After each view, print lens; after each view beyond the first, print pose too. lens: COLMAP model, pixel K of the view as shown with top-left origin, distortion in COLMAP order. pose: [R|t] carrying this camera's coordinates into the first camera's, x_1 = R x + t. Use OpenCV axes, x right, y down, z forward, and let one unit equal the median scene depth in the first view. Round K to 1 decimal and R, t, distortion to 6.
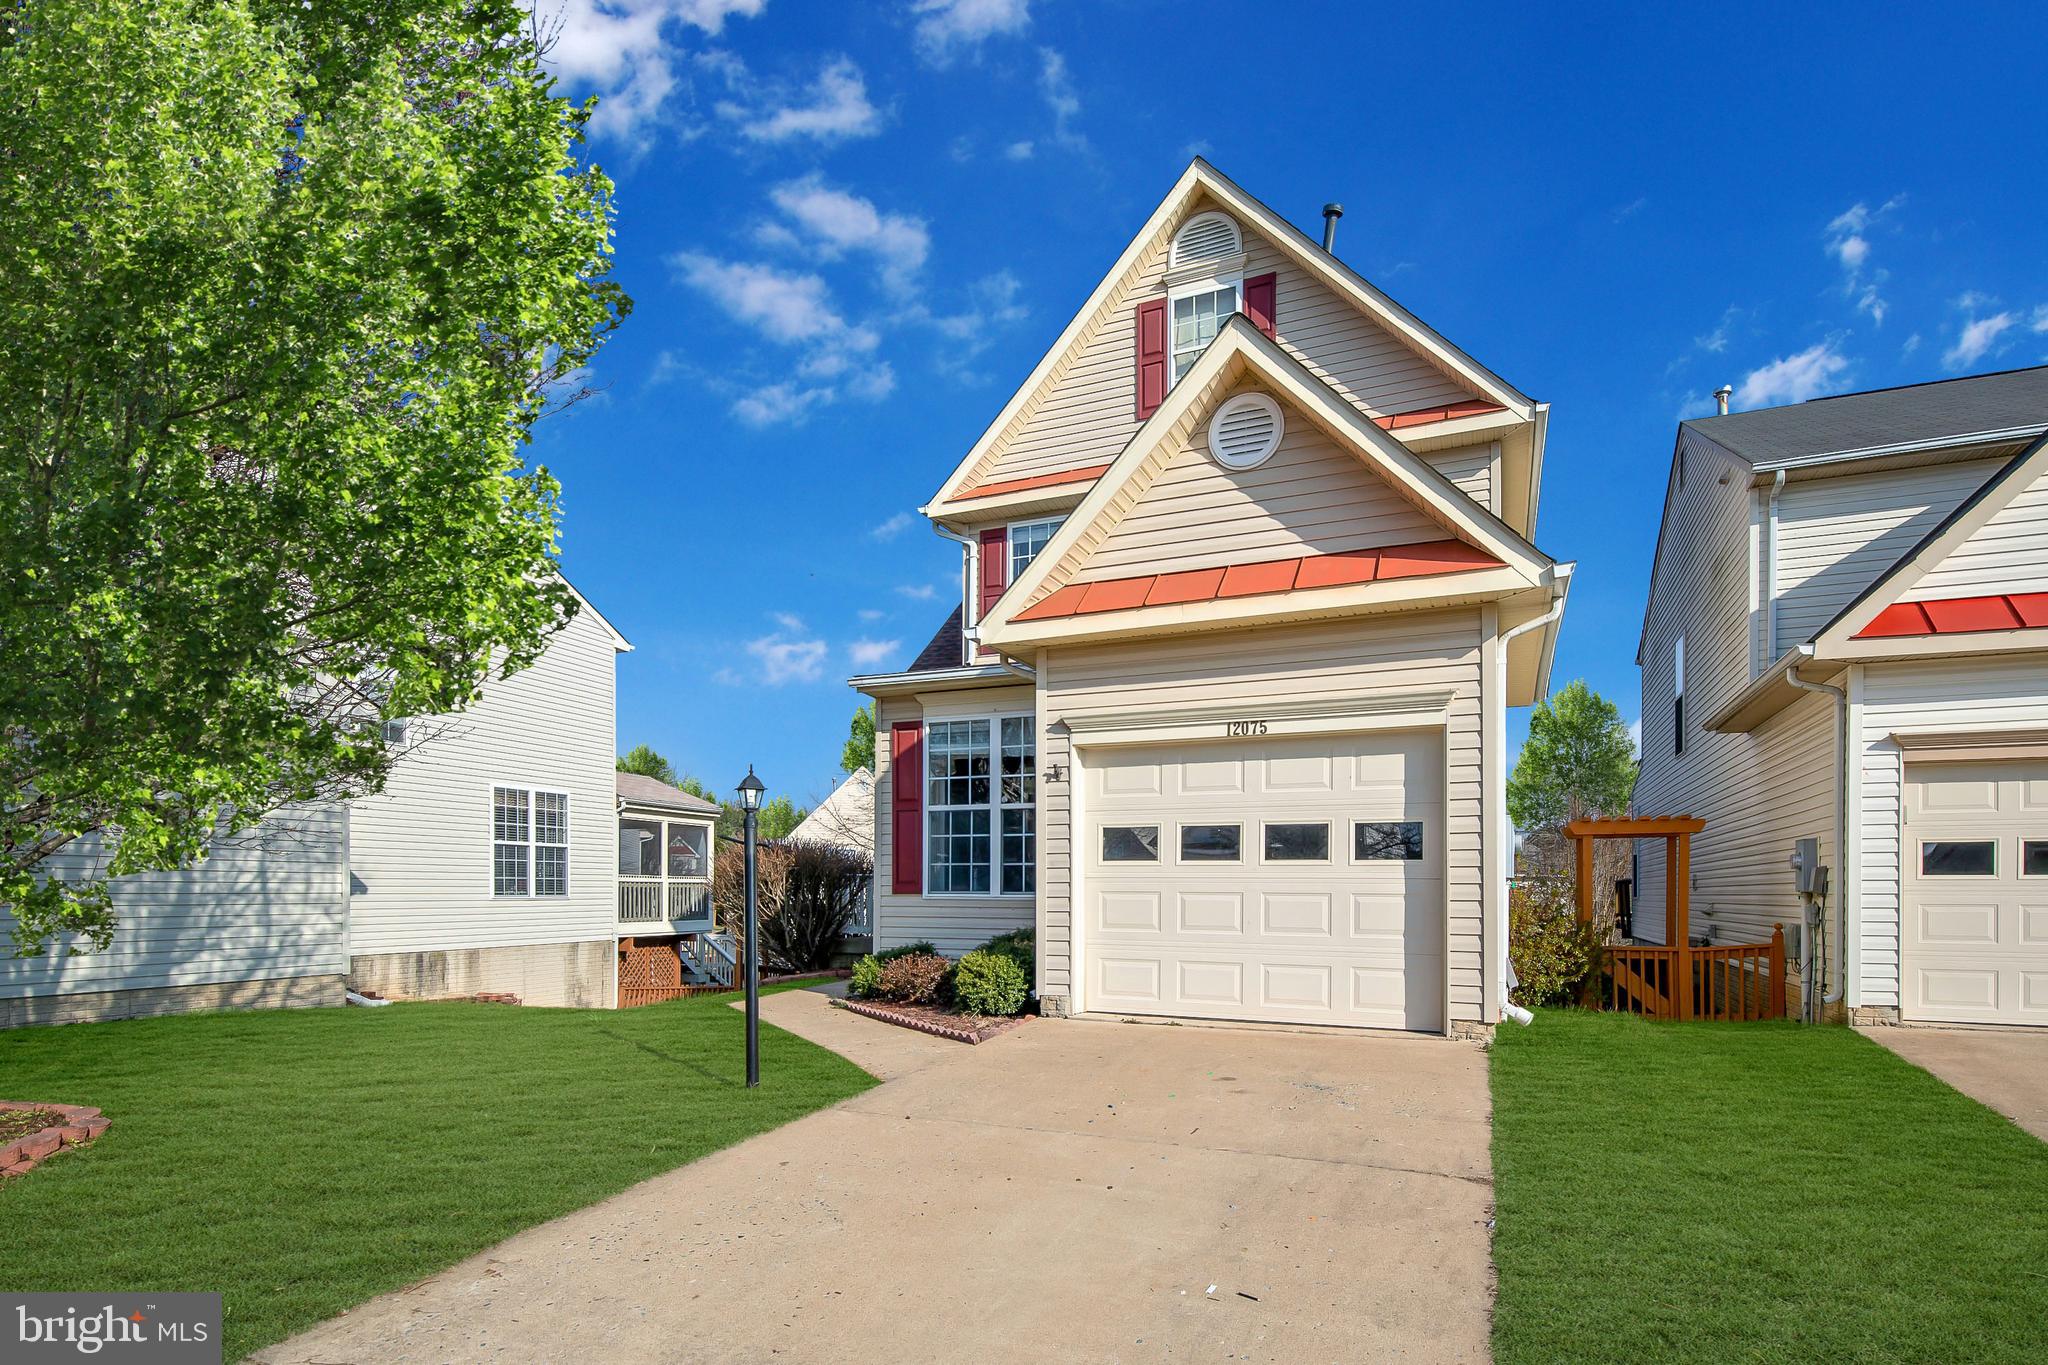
lens RADIAL K [[1018.3, 0, 1024.0], [0, 1018.3, 682.5], [0, 0, 1]] dist [0.025589, 0.000108]
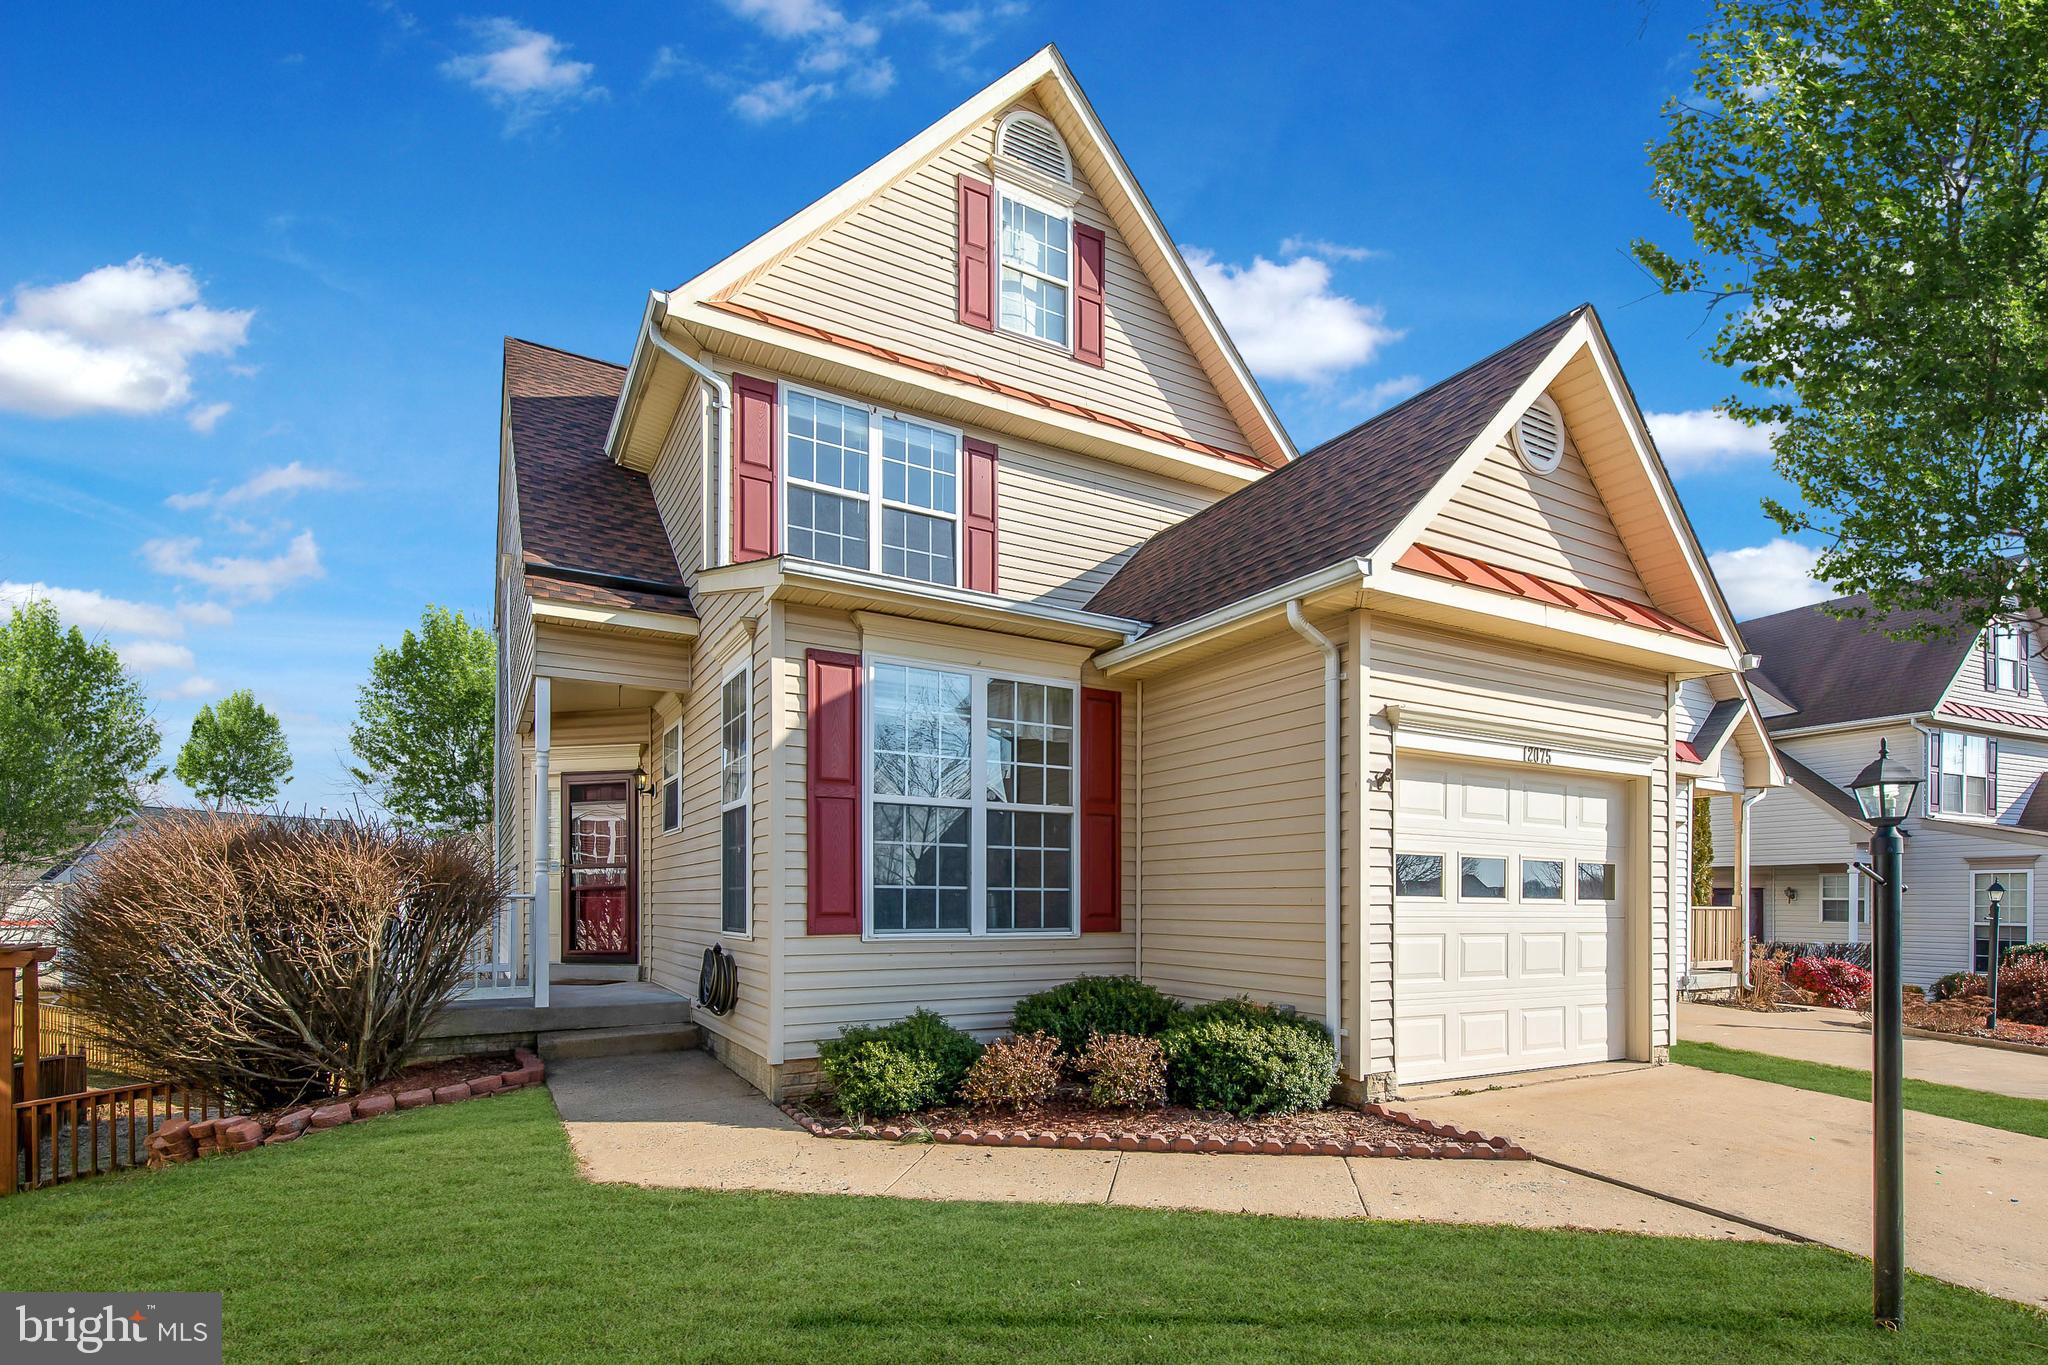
lens RADIAL K [[1025.6, 0, 1027.7], [0, 1025.6, 740.6], [0, 0, 1]] dist [0.019301, -0.000136]
pose [[0.587359, 0.128666, 0.799033, -0.642388], [-0.165213, 0.985554, -0.037256, 0.114825], [-0.792284, -0.110128, 0.600131, 0.652572]]
